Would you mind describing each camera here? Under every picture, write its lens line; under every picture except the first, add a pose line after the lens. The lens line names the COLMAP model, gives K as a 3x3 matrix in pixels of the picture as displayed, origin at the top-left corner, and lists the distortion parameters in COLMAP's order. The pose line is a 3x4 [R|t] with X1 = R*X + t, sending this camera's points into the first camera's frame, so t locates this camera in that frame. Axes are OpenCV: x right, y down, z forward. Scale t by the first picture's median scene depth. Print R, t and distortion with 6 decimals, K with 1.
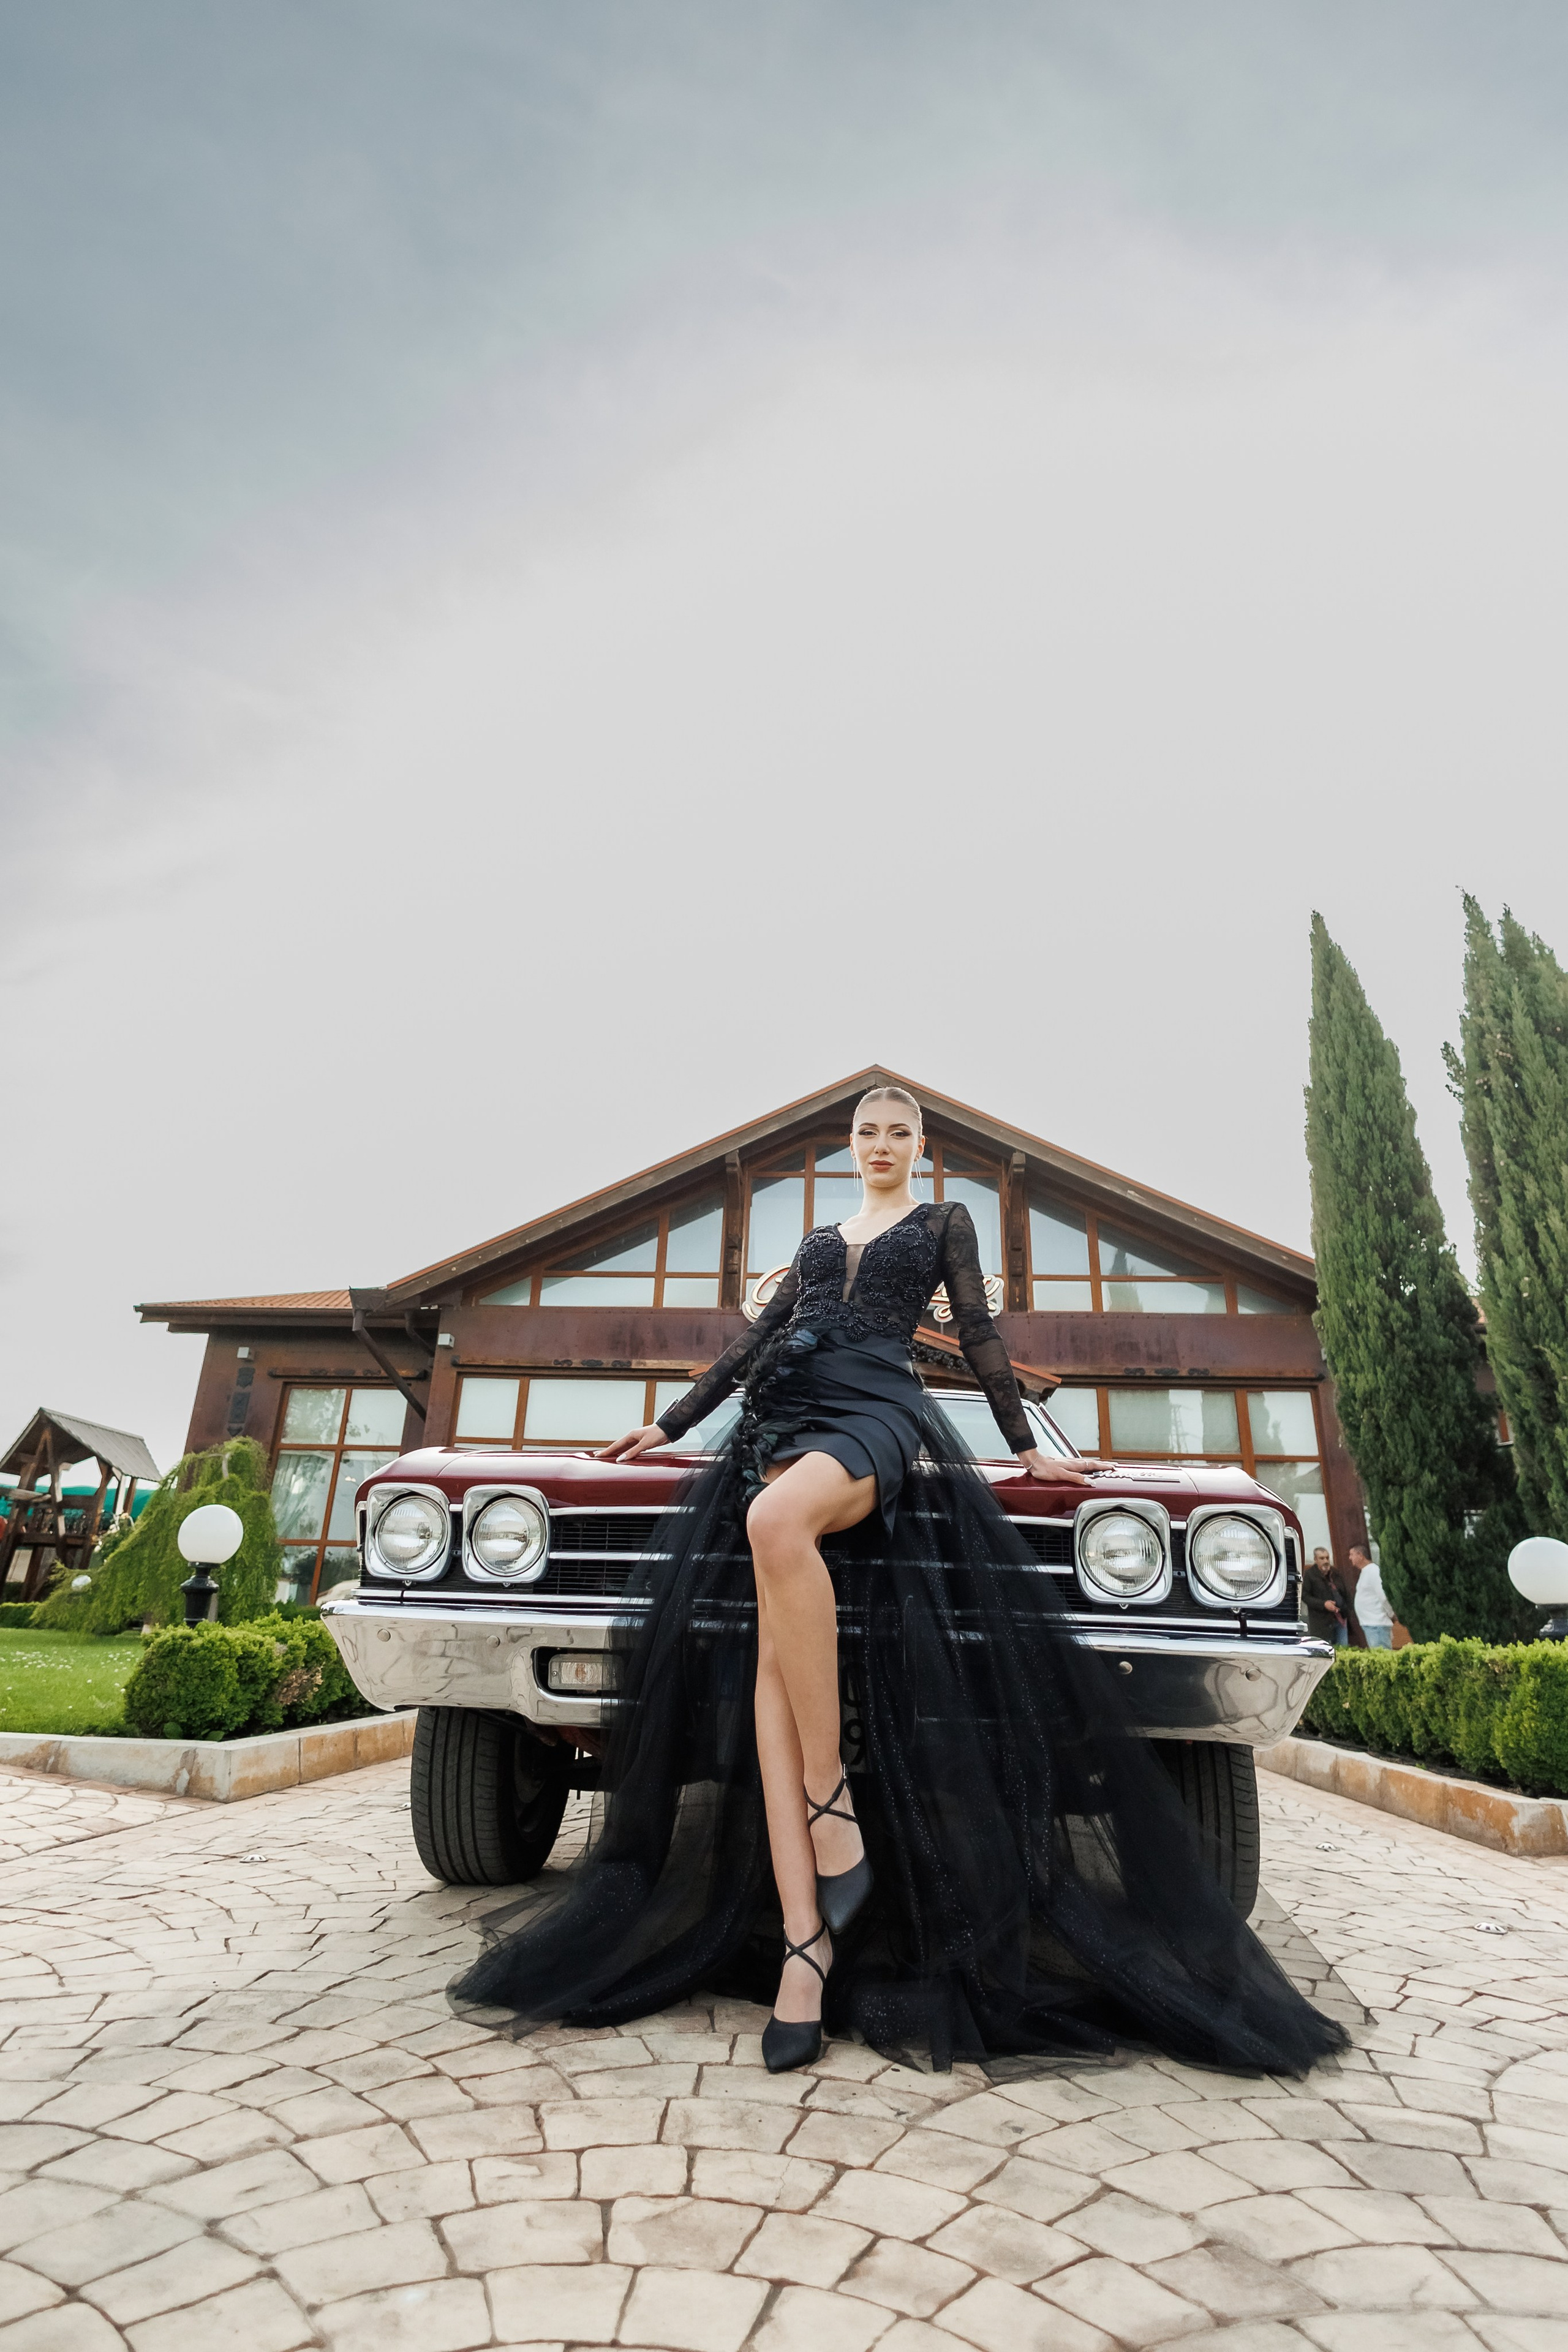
lens RADIAL K [[1194.3, 0, 773.3], [0, 1194.3, 1165.0], [0, 0, 1]] dist [0.009925, -0.000746]
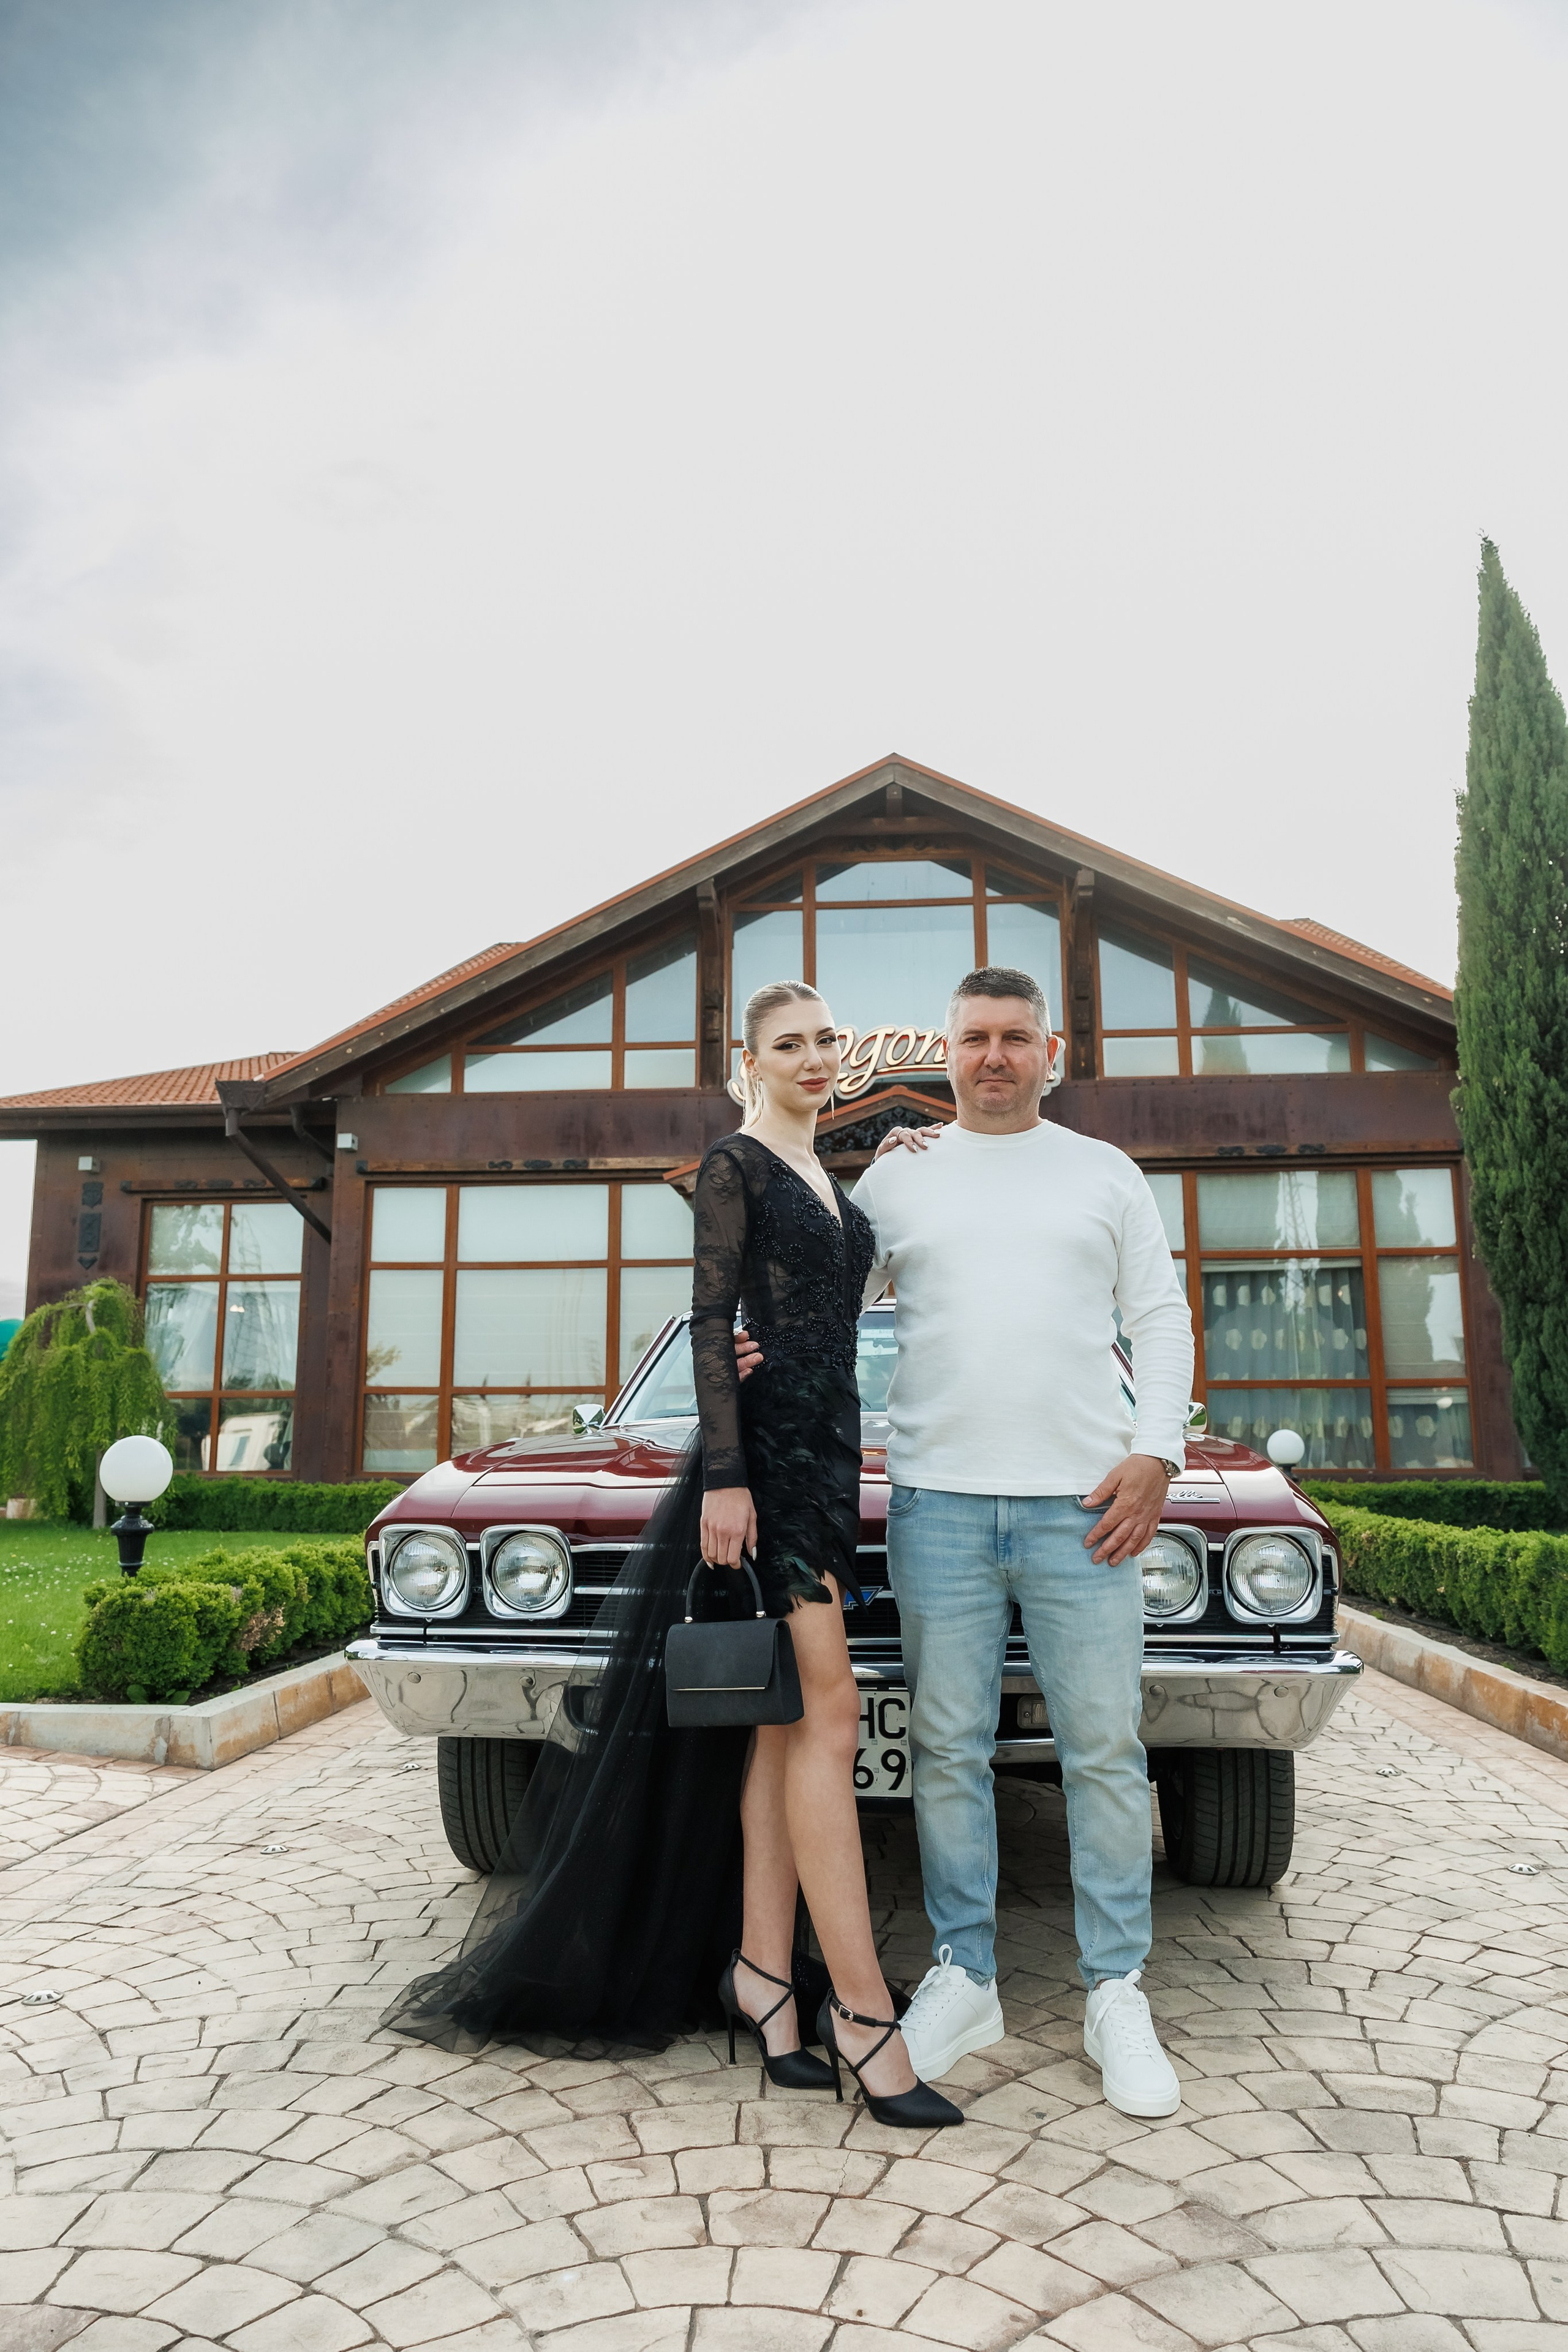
lens RADIAL K [[1612.5, 0, 784.8], [0, 1612.5, 1184.5], [0, 0, 1]] dist [-0.010362, 0.014946]
pose [[0.999233, -0.037625, 0.010894, -0.004028], [0.034430, 0.976271, 0.213798, -0.060553], [-0.018680, -0.213259, 0.976817, -0.047390]]
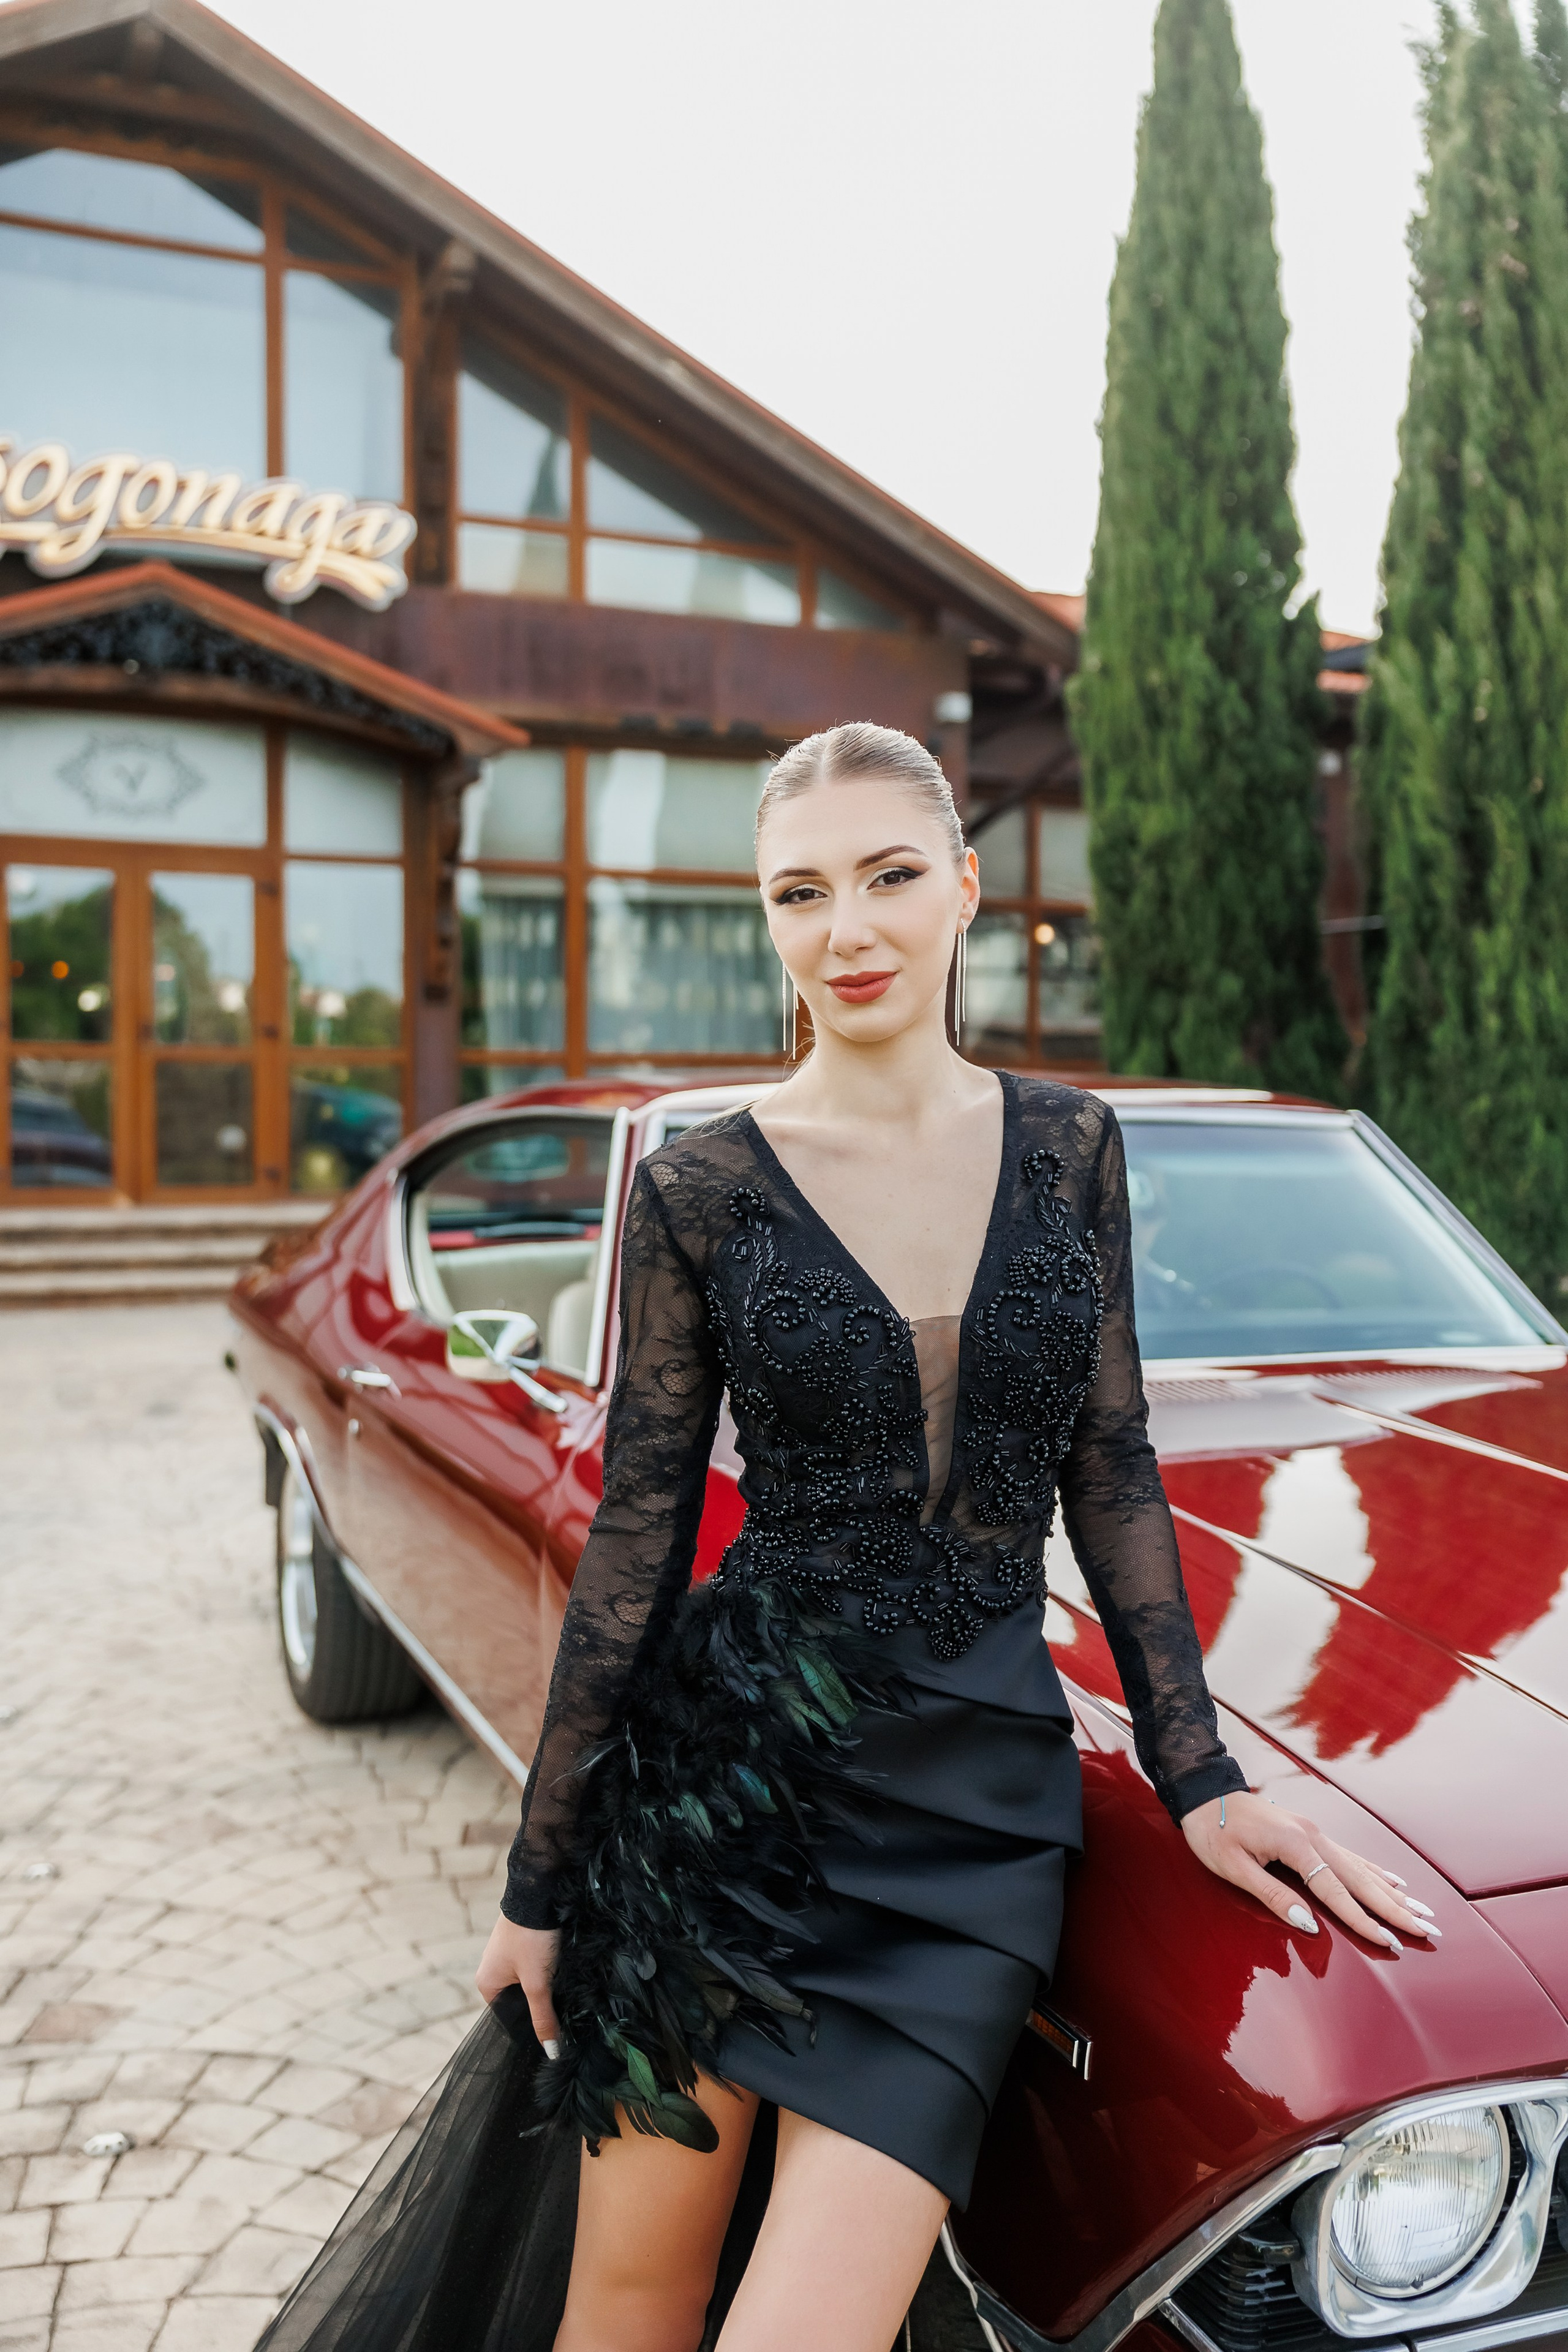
lens RADIAL K [[2139.4, 0, 818.1], [0, 2139.4, 1212.3], [0, 0, 1]] dist [-0.029575, 0.048165]
pose [[0.869782, -0.058276, 0.489983, -0.160821], [-0.160910, 0.905221, 0.393298, -0.026684], [-0.466463, -0.420927, 0.777967, 0.173728]]
